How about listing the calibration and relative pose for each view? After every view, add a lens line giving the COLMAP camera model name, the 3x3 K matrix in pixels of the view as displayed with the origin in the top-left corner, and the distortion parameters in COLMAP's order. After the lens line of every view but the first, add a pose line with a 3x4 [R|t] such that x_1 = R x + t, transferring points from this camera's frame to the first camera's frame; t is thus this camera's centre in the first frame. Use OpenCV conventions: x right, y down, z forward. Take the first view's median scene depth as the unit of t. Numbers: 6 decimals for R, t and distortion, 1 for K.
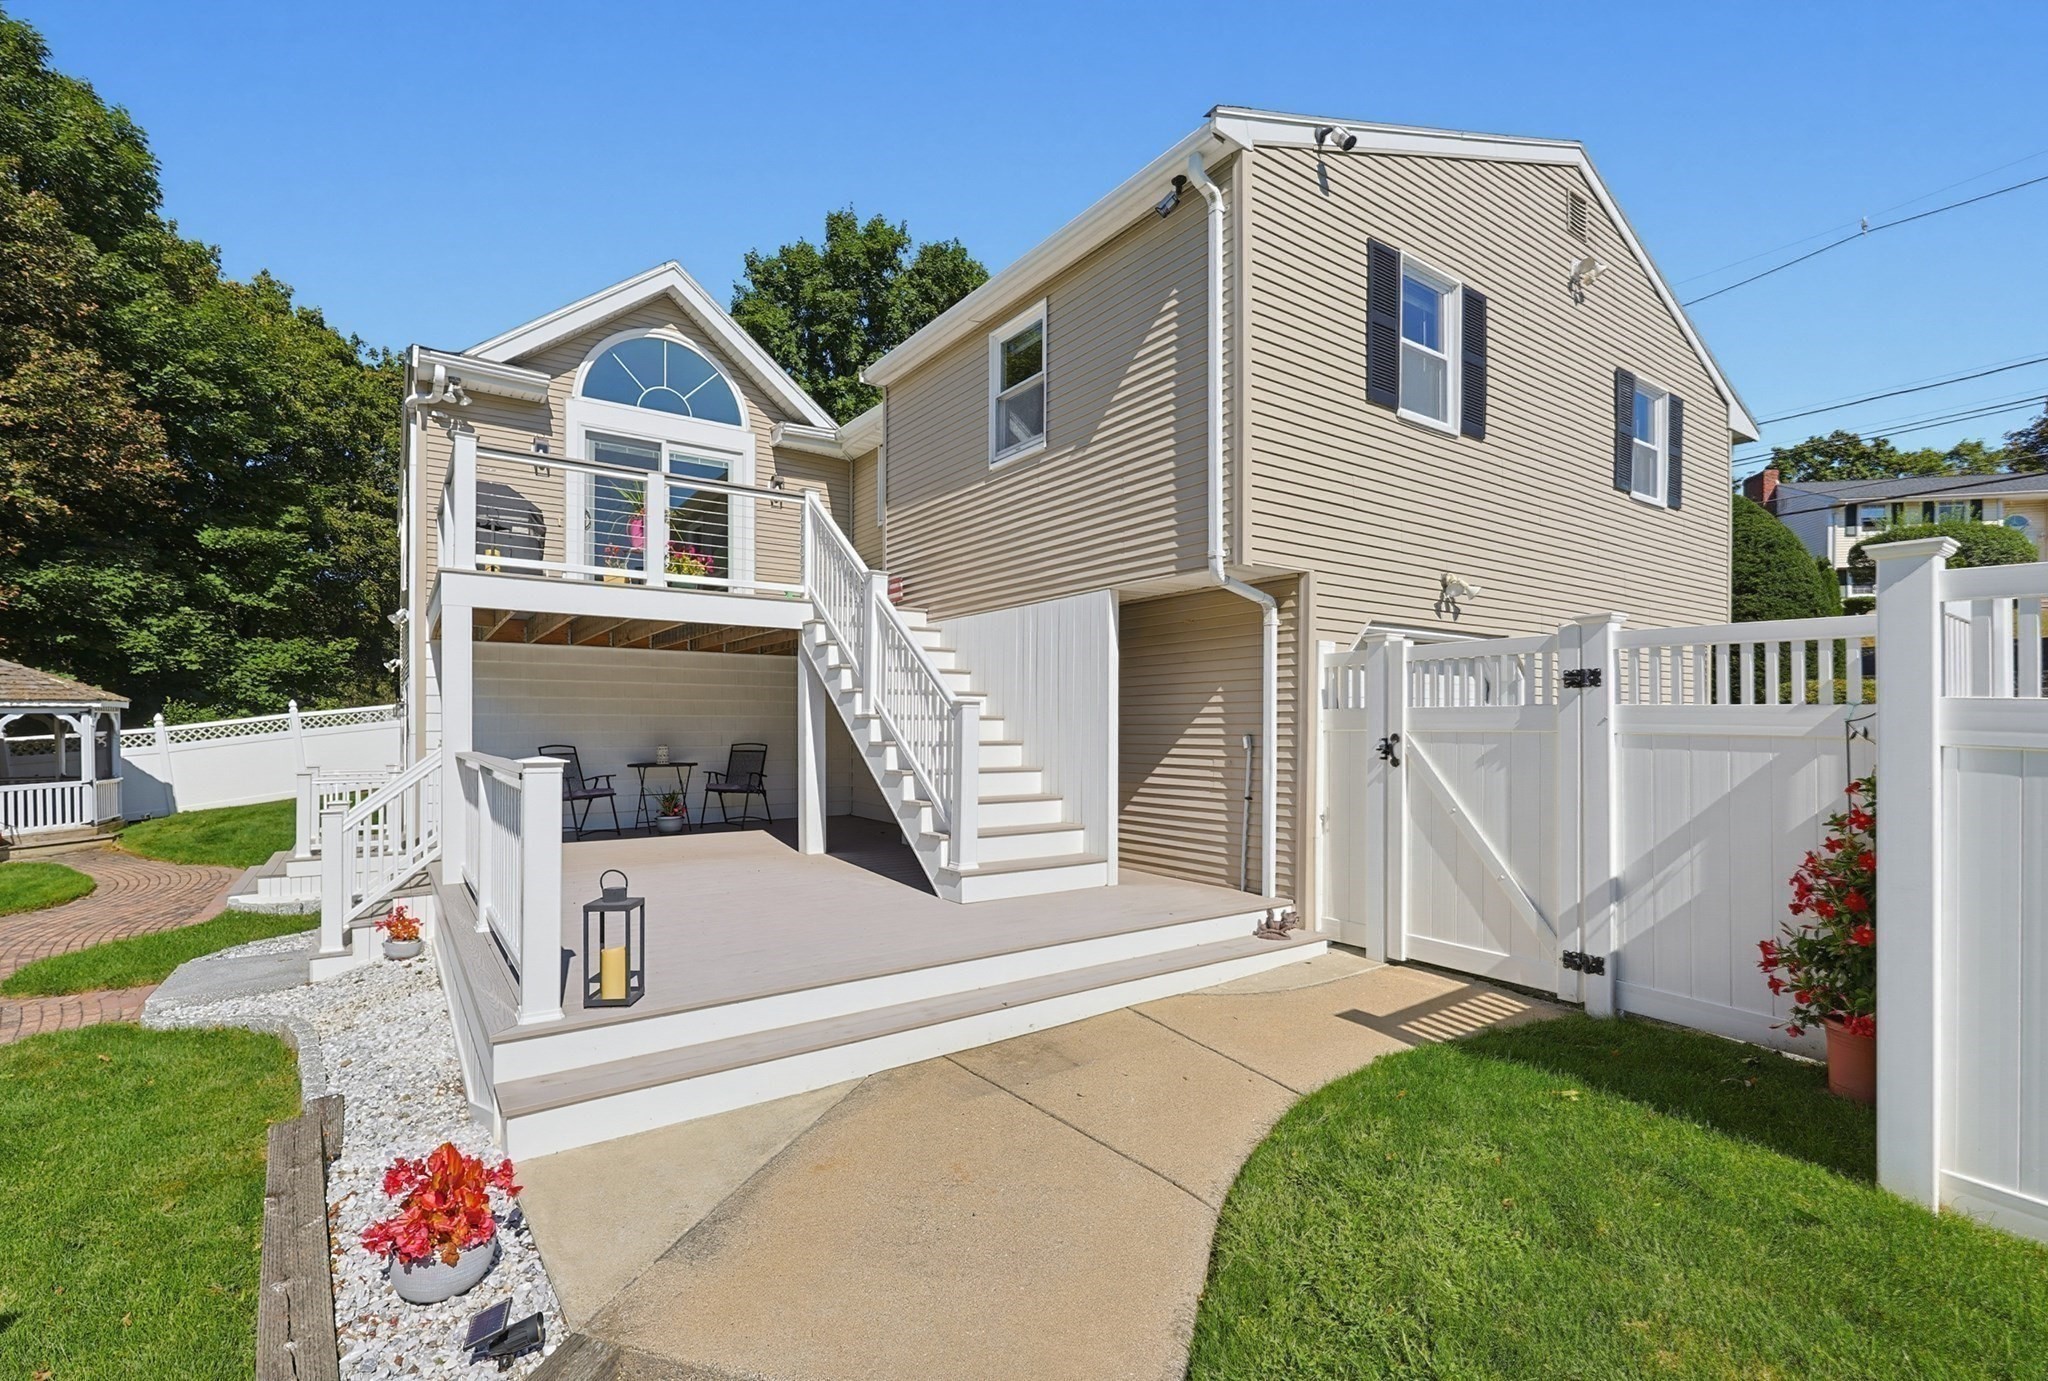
lens RADIAL K [[886.9, 0, 1005.7], [0, 886.9, 718.6], [0, 0, 1]] dist [-0.001149, -0.000427]
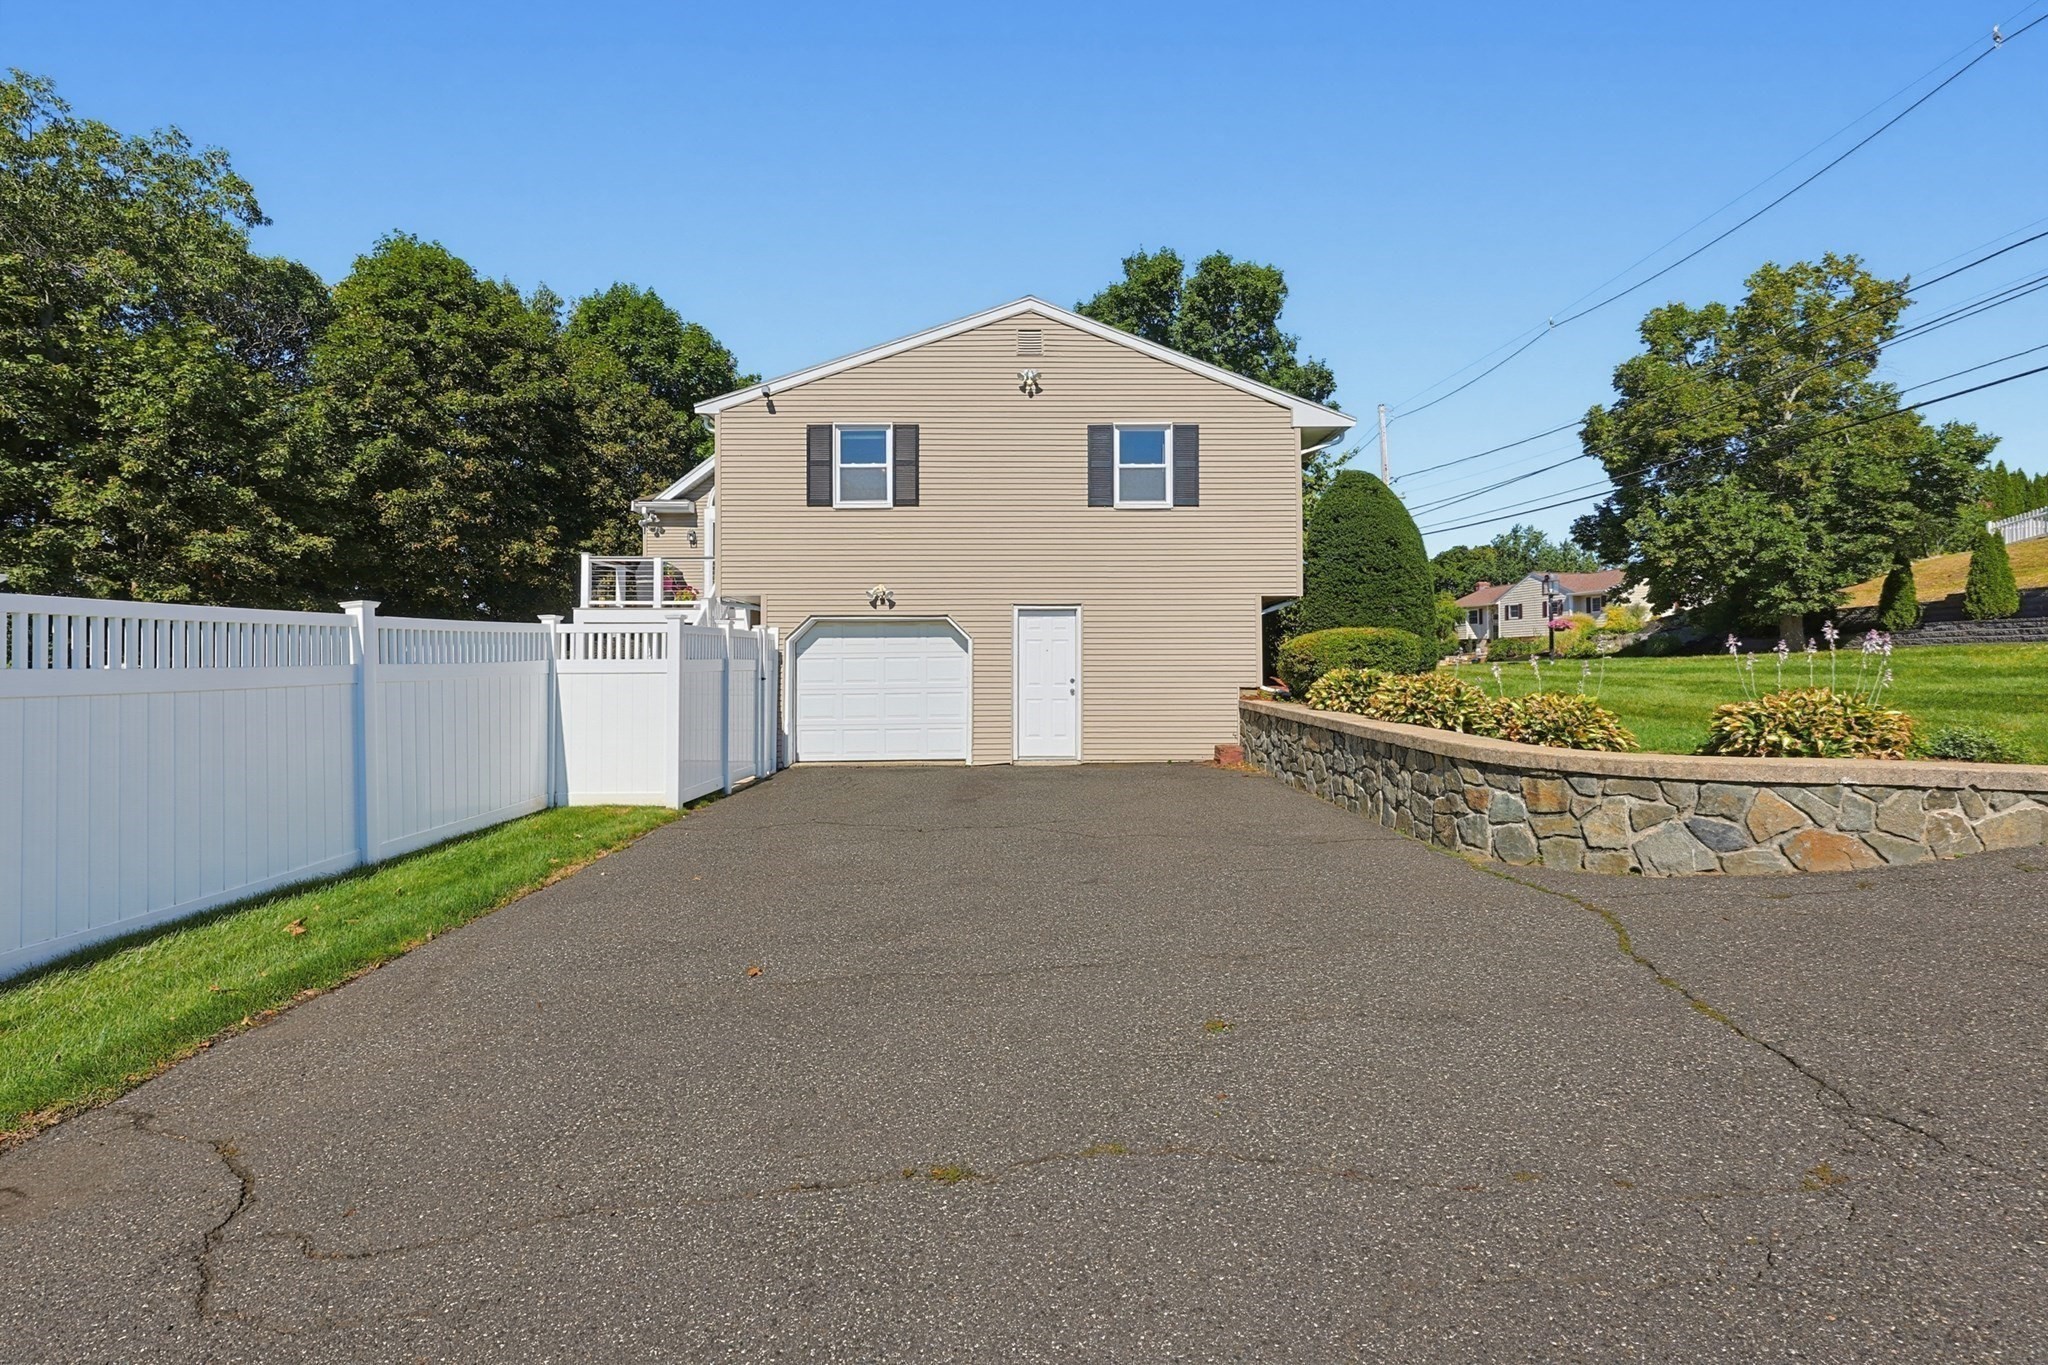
lens RADIAL K [[888.4, 0, 1016.4], [0, 888.4, 645.5], [0, 0, 1]] dist [-0.011775, -0.000248]
pose [[0.814469, -0.018709, -0.579905, 1.153446], [0.000847, 0.999517, -0.031057, 0.012140], [0.580206, 0.024804, 0.814092, -0.205219]]
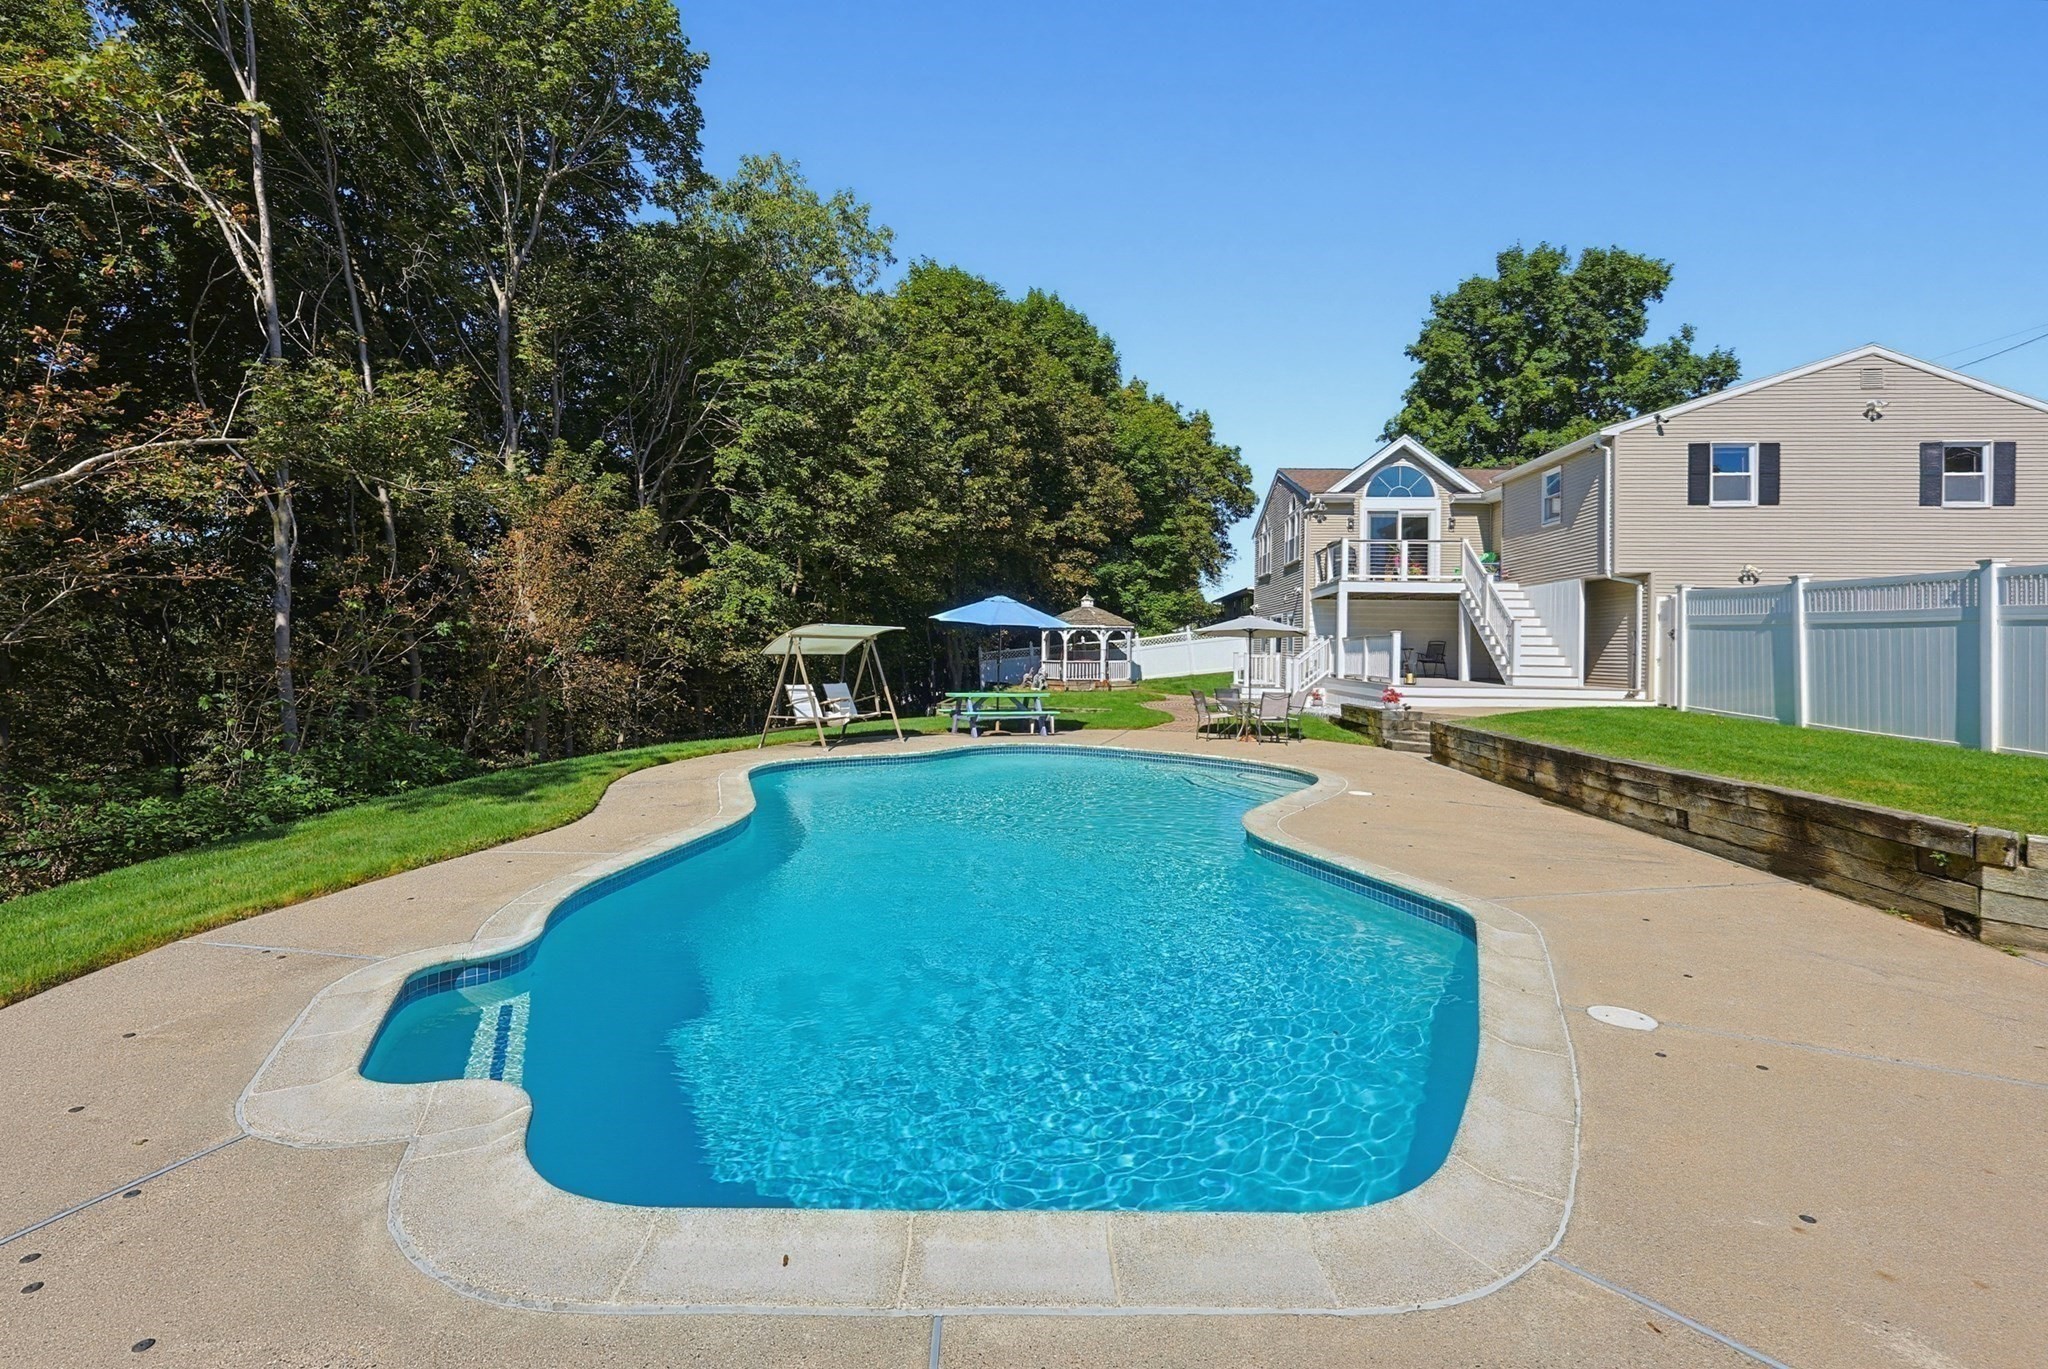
lens RADIAL K [[888.4, 0, 1016.4], [0, 888.4, 647.5], [0, 0, 1]] dist [-0.011775, -0.000248]
pose [[0.755528, 0.008937, -0.655056, 0.367928], [-0.008053, 0.999958, 0.004354, 0.043346], [0.655067, 0.001985, 0.755568, -1.366375]]
